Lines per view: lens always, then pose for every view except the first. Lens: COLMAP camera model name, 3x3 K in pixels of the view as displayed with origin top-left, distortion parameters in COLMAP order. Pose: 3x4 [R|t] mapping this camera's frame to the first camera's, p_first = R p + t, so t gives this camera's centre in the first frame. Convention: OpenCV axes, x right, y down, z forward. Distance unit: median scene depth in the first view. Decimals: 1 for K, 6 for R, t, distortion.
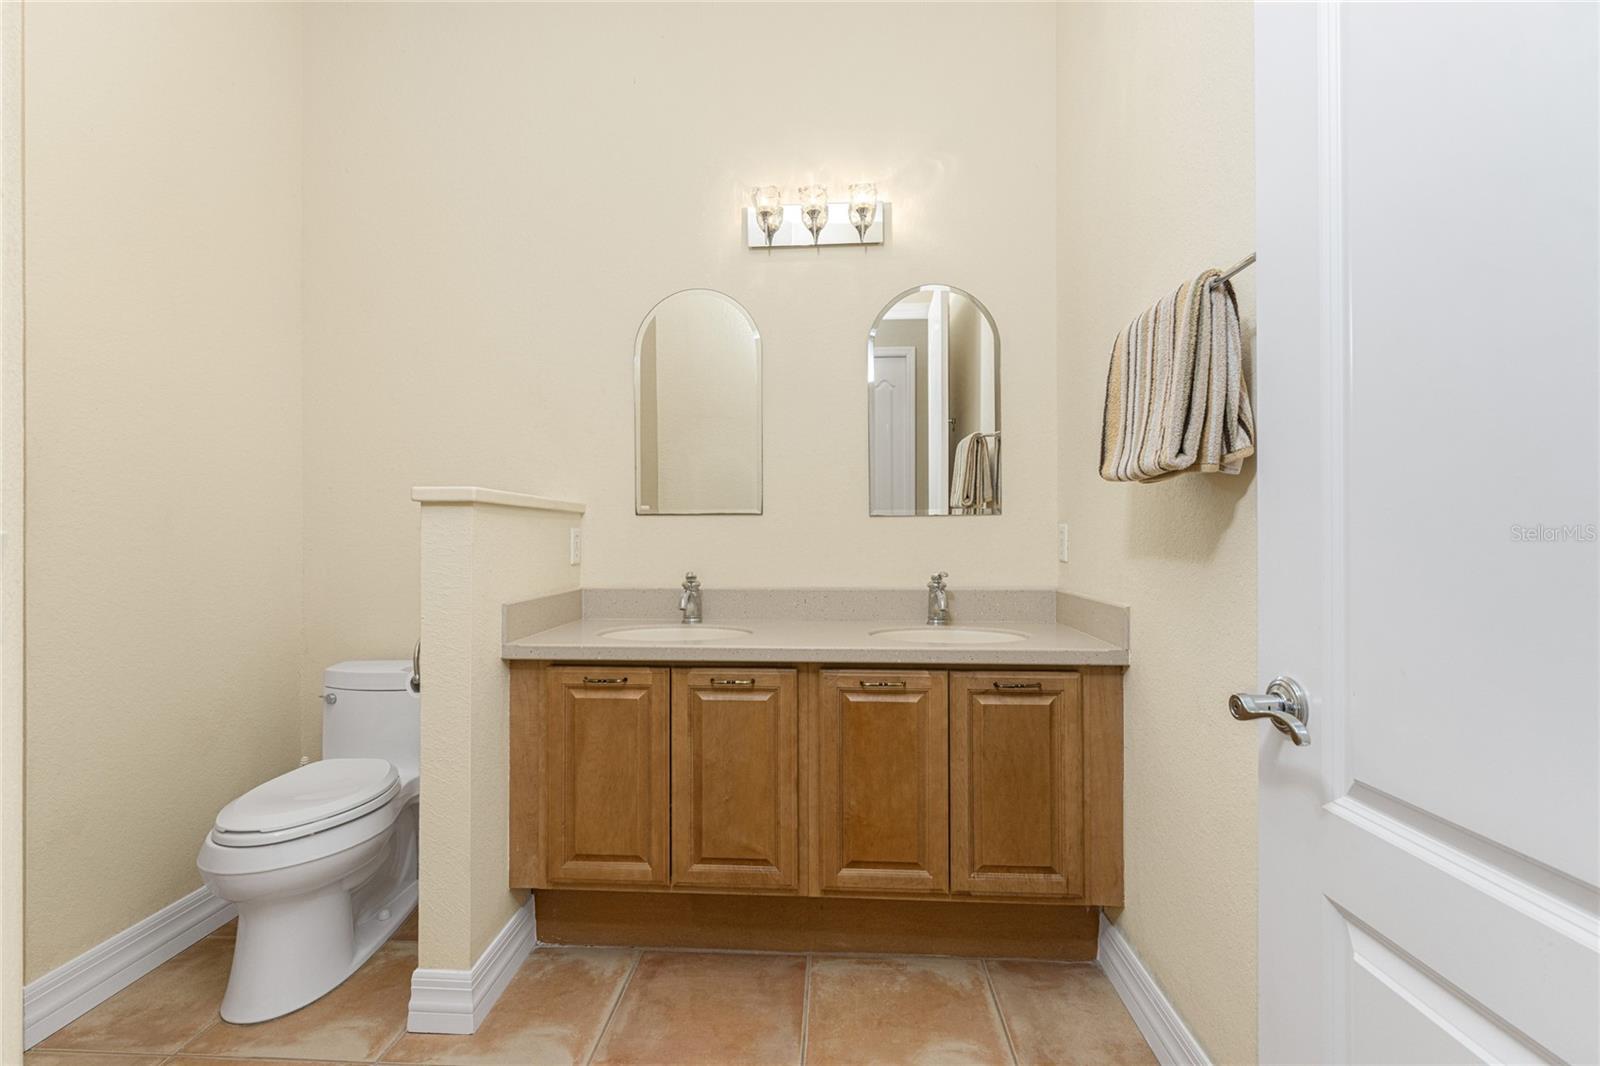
lens RADIAL K [[715.9, 0, 792.4], [0, 715.9, 533.9], [0, 0, 1]] dist [-0.008195, -0.000873]
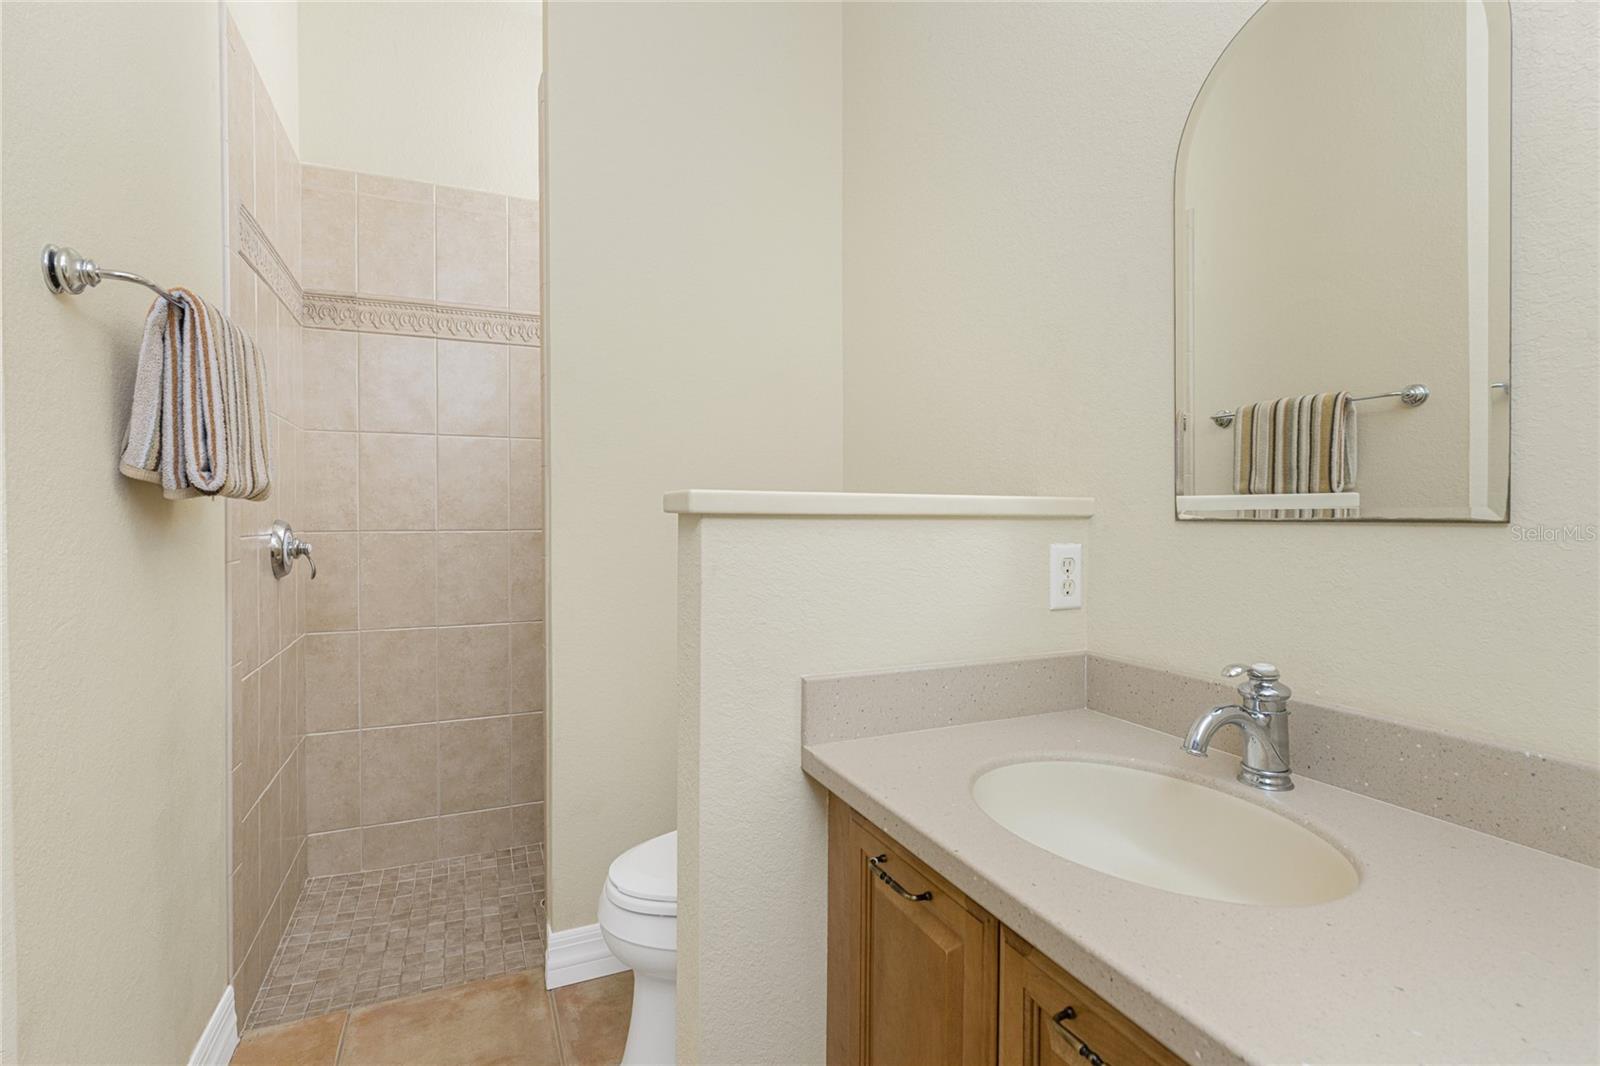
lens RADIAL K [[762.0, 0, 787.9], [0, 762.0, 530.8], [0, 0, 1]] dist [-0.002592, 0.000028]
pose [[0.455348, 0.028070, -0.889871, 0.153037], [0.005696, 0.999391, 0.034439, -0.048314], [0.890295, -0.020750, 0.454911, 0.705775]]
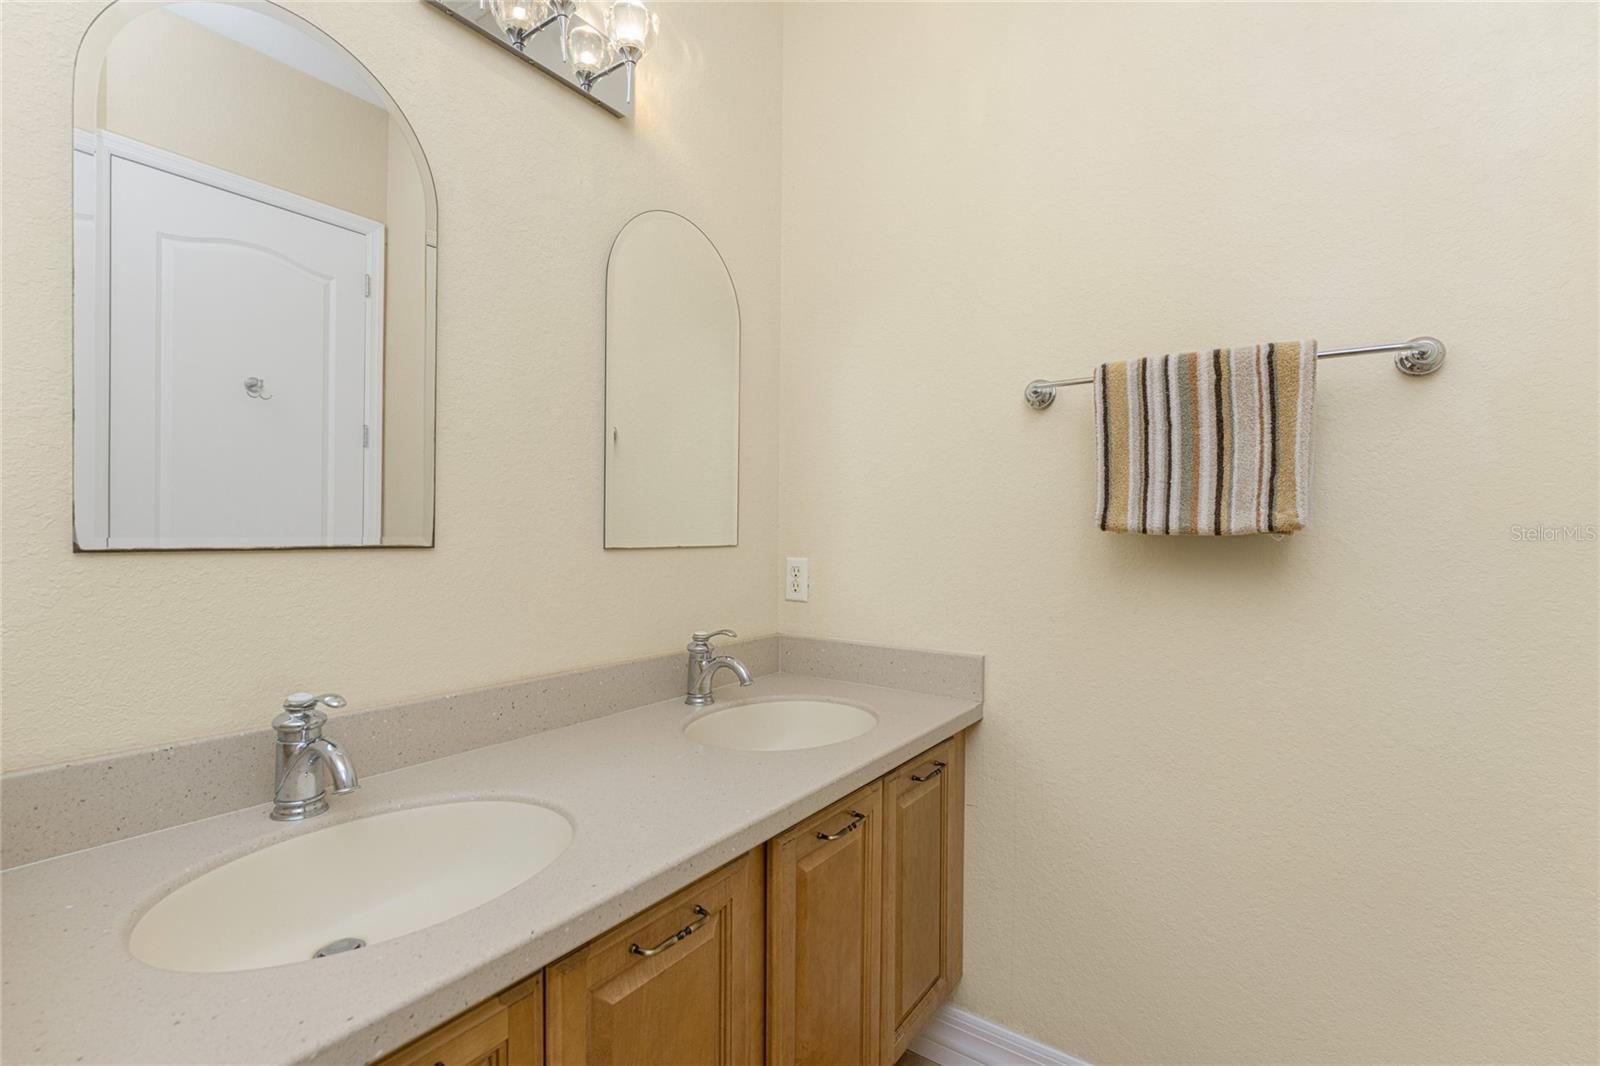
lens RADIAL K [[715.9, 0, 799.5], [0, 715.9, 541.6], [0, 0, 1]] dist [-0.008195, -0.000873]
pose [[0.512845, 0.001587, 0.858480, -0.431946], [-0.009356, 0.999949, 0.003740, -0.045863], [-0.858430, -0.009950, 0.512833, 0.688649]]
